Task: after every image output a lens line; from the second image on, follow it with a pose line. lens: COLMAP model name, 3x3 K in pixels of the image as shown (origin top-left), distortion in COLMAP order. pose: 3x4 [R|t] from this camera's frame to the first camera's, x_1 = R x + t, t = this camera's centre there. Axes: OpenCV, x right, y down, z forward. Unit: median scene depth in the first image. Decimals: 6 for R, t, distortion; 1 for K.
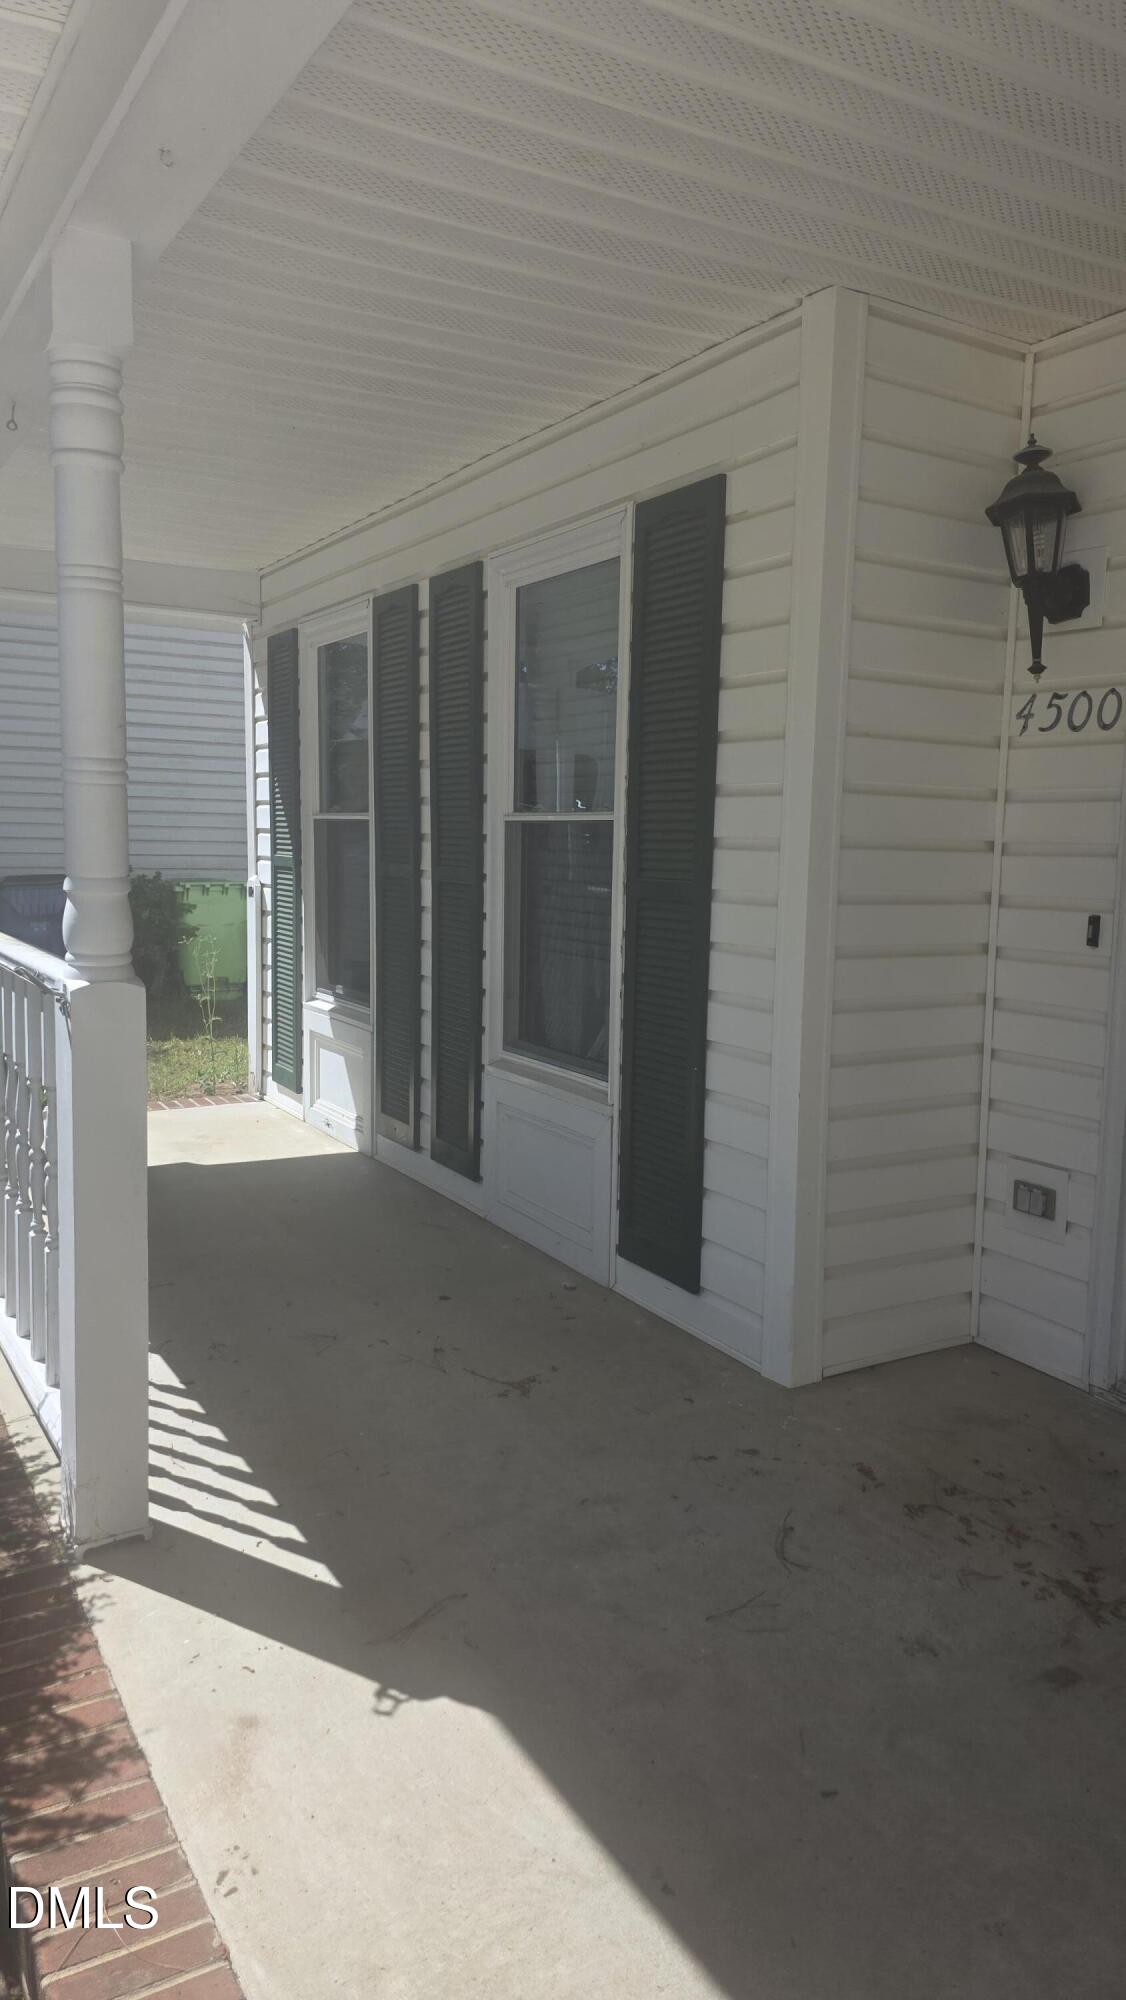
lens RADIAL K [[1353.1, 0, 529.6], [0, 1353.1, 995.4], [0, 0, 1]] dist [0.098984, -0.146274]
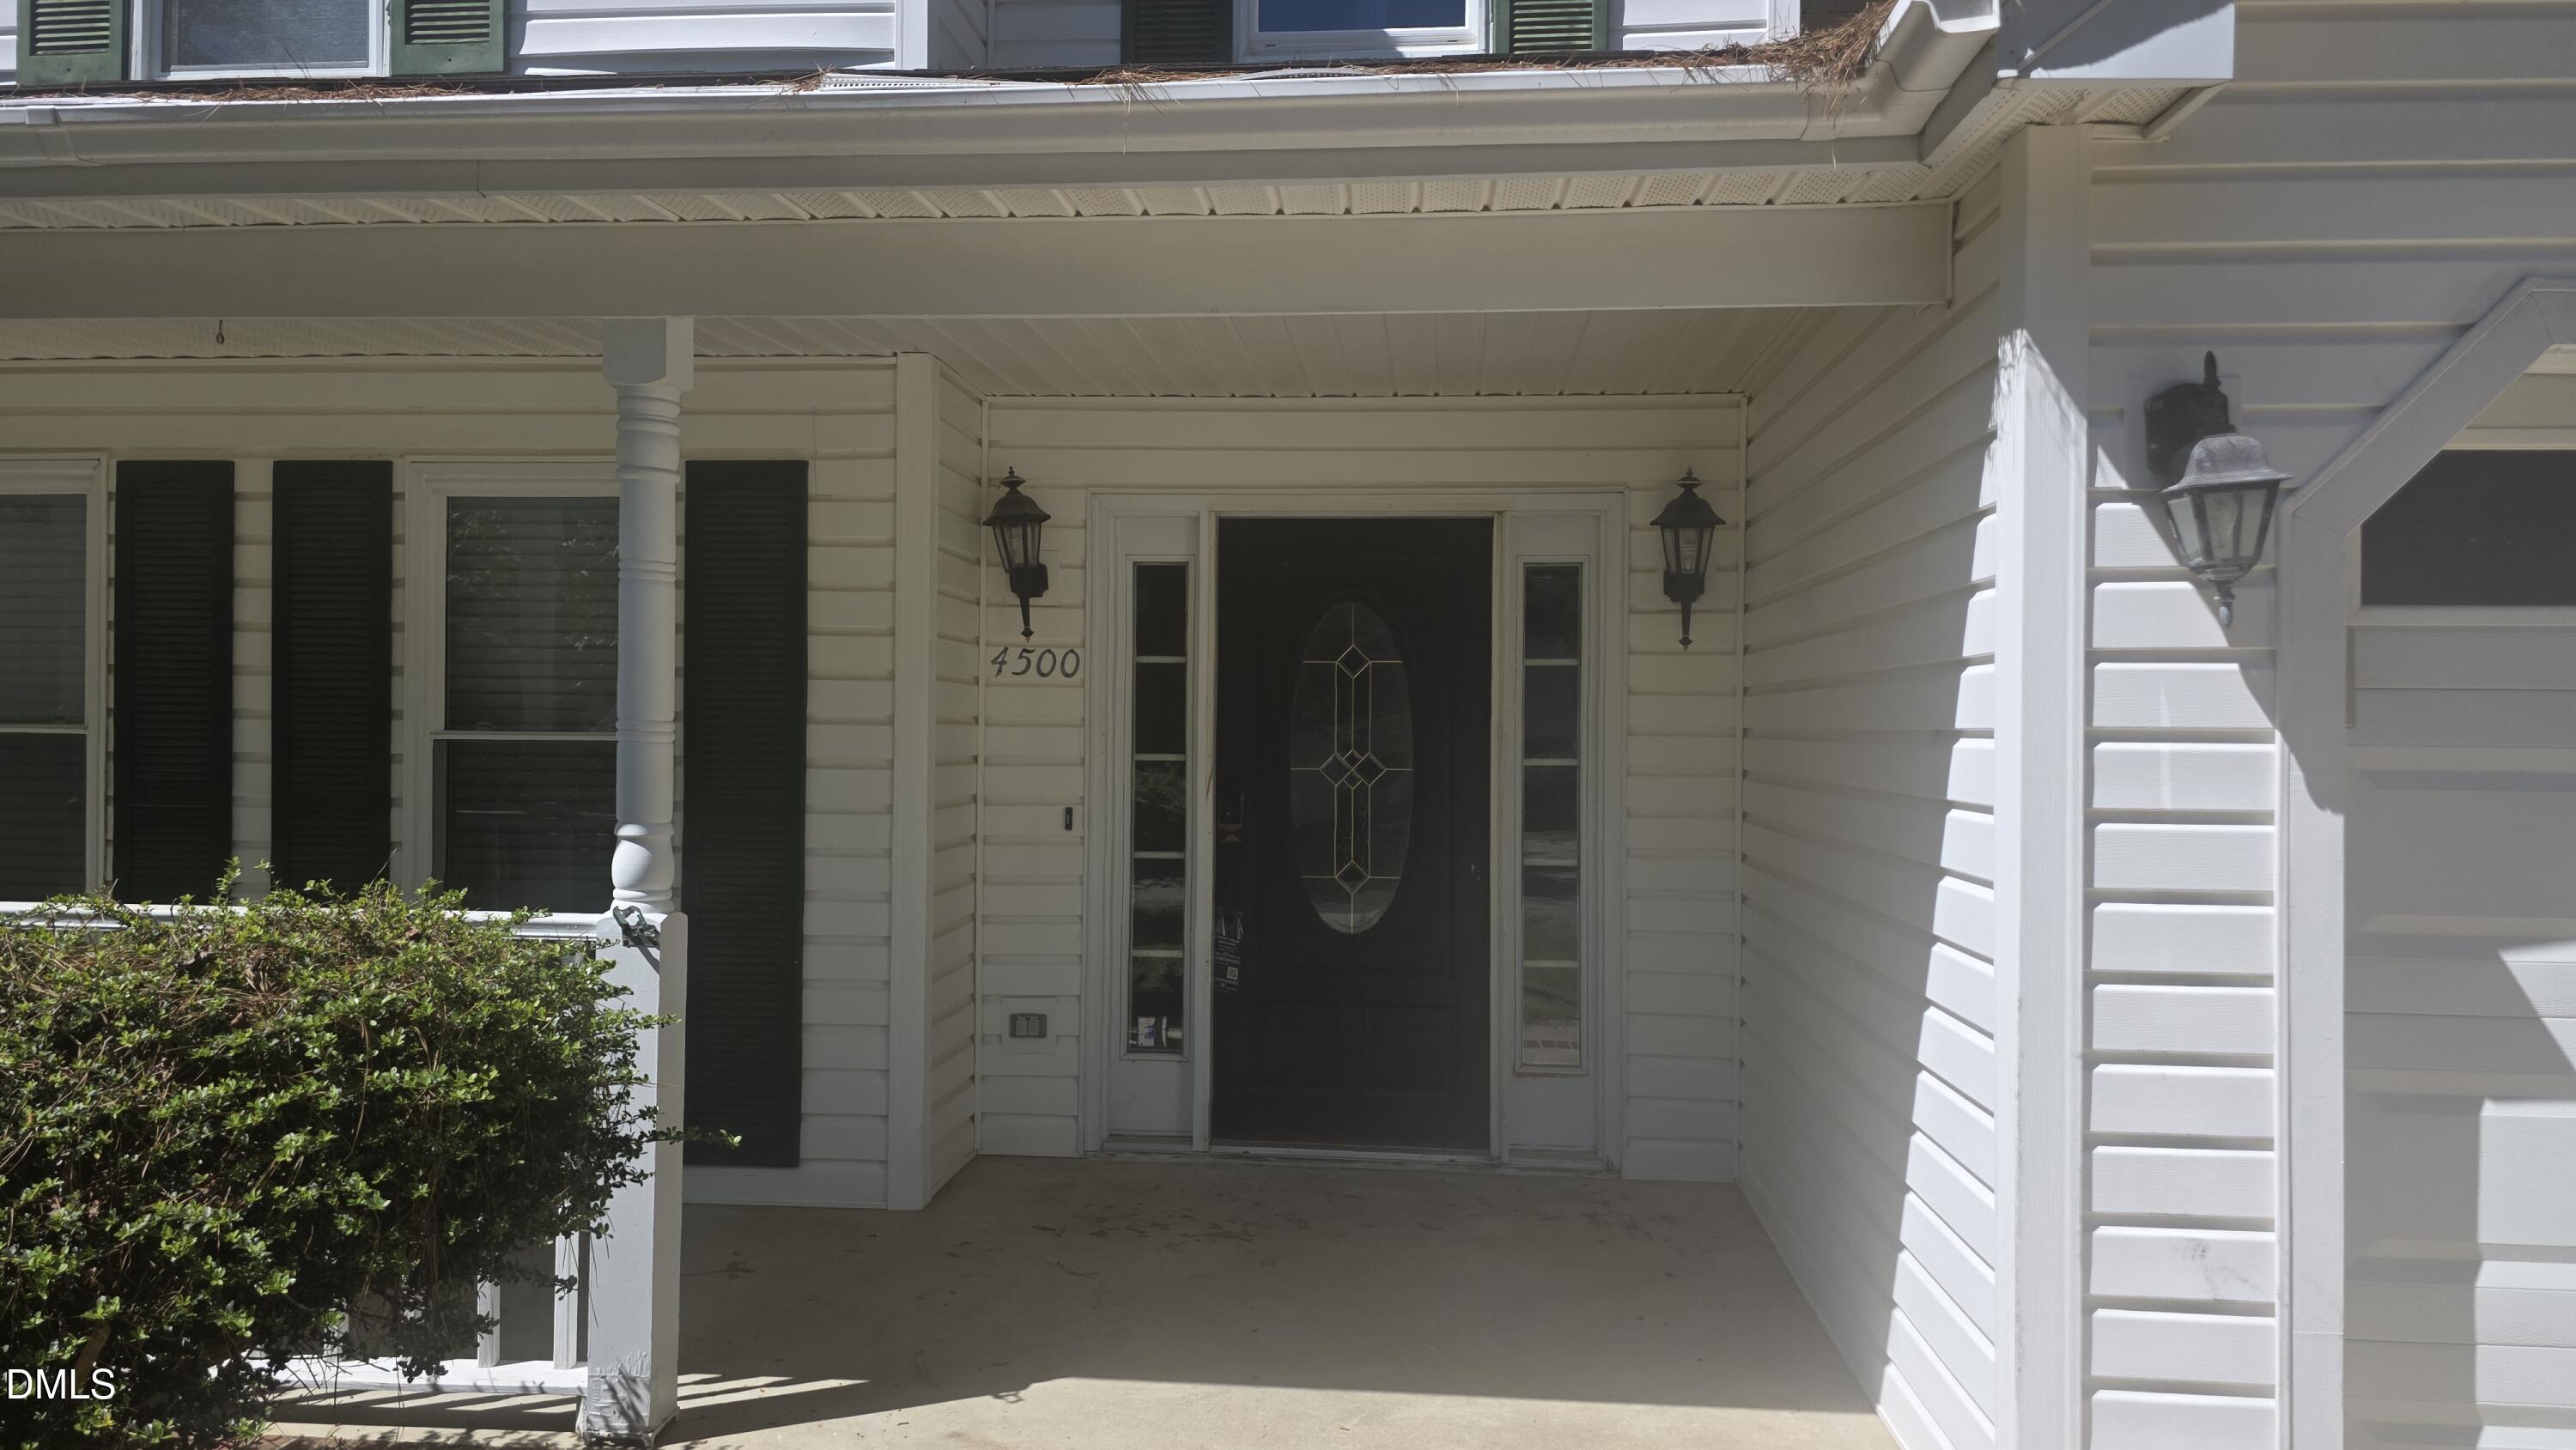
lens RADIAL K [[1742.6, 0, 1298.8], [0, 1742.6, 711.1], [0, 0, 1]] dist [0.098984, -0.146274]
pose [[0.579114, -0.010309, 0.815181, -0.882137], [0.097090, 0.993676, -0.056407, -0.032147], [-0.809444, 0.111812, 0.576453, -0.224065]]
